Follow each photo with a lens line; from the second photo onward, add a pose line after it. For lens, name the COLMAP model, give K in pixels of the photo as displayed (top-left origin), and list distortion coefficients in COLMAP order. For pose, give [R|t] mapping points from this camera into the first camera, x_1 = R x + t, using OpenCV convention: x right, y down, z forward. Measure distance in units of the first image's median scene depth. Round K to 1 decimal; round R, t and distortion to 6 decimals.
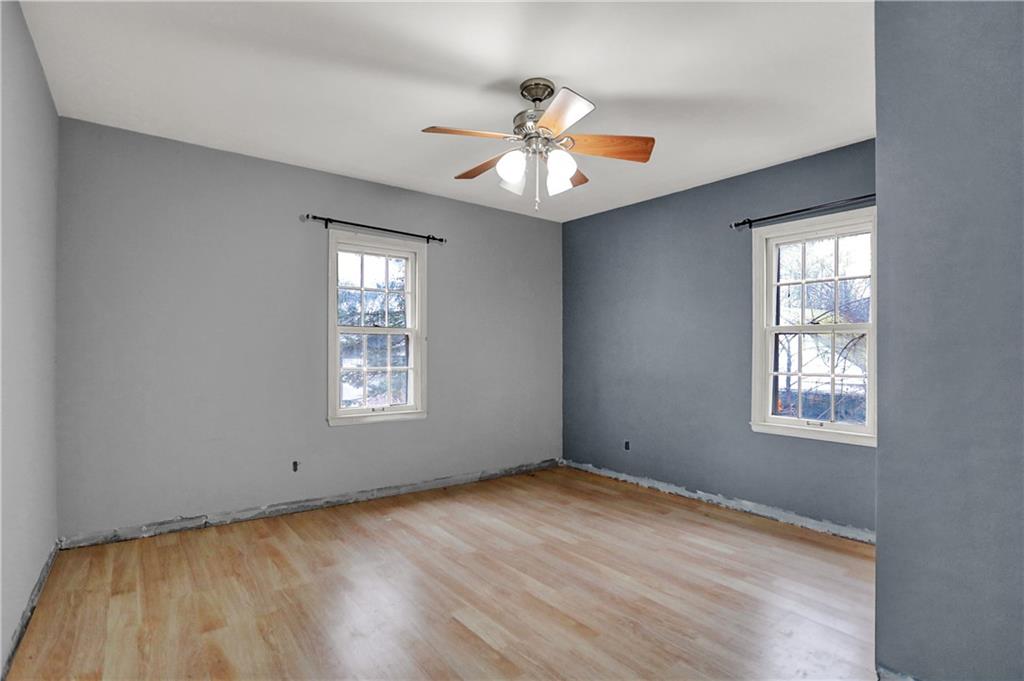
lens RADIAL K [[507.4, 0, 515.0], [0, 507.4, 355.8], [0, 0, 1]] dist [-0.079934, 0.034427]
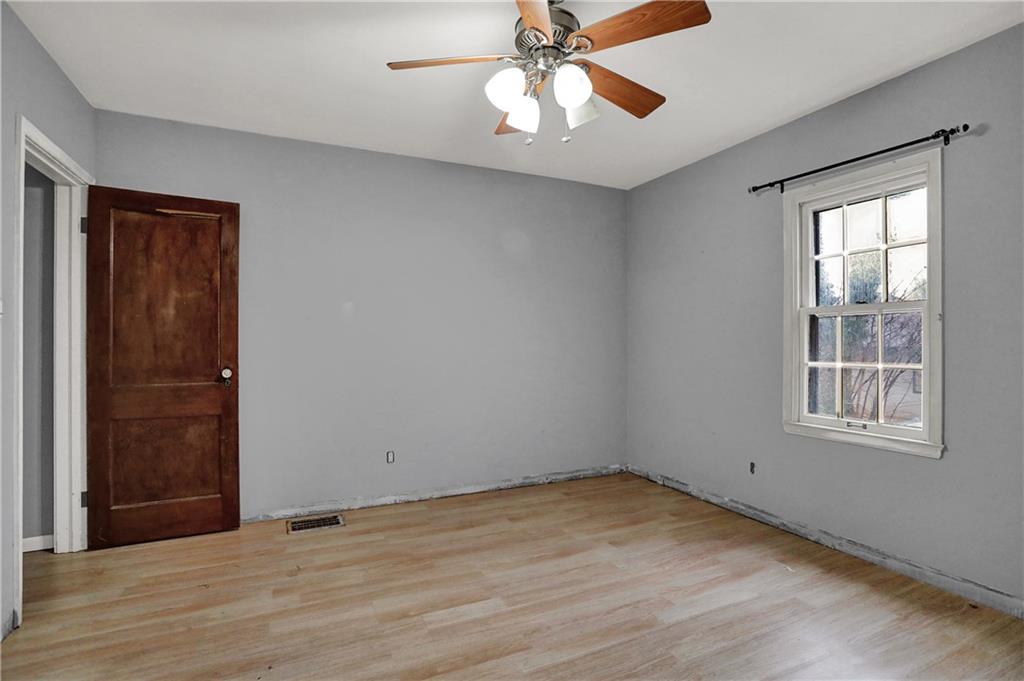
lens RADIAL K [[499.2, 0, 517.8], [0, 499.2, 340.3], [0, 0, 1]] dist [-0.070939, 0.031523]
pose [[-0.214792, -0.008644, -0.976622, 0.583311], [-0.006154, 0.999953, -0.007497, -0.001265], [0.976640, 0.004400, -0.214835, 0.861451]]
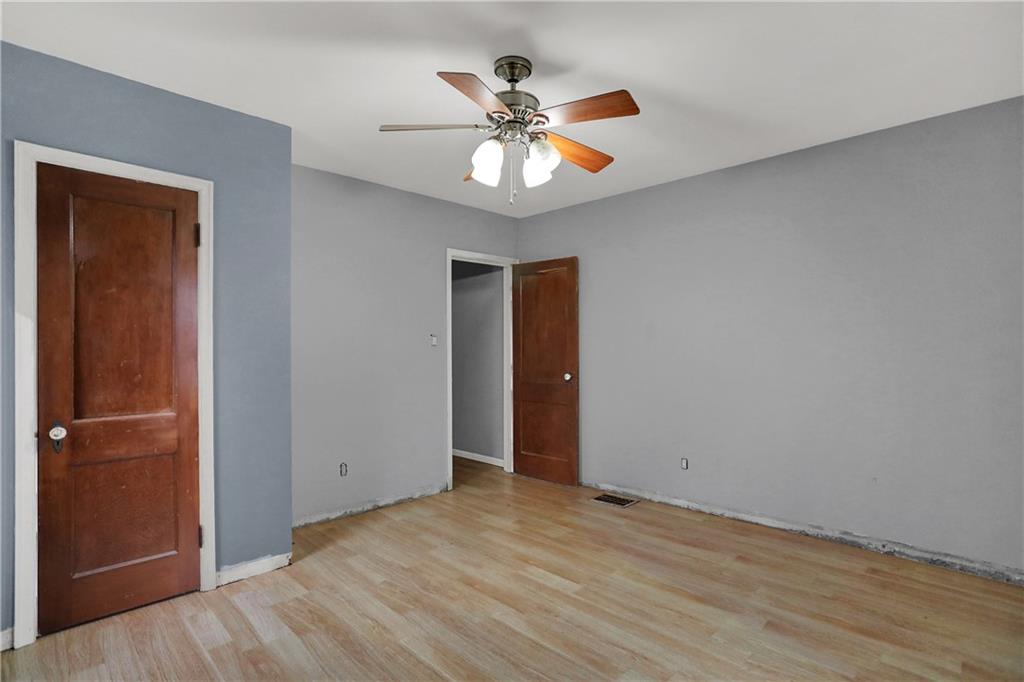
lens RADIAL K [[499.2, 0, 517.8], [0, 499.2, 340.8], [0, 0, 1]] dist [-0.070939, 0.031523]
pose [[-0.990673, -0.003186, -0.136227, 0.121067], [-0.002261, 0.999973, -0.006948, -0.029967], [0.136245, -0.006575, -0.990653, 1.452766]]
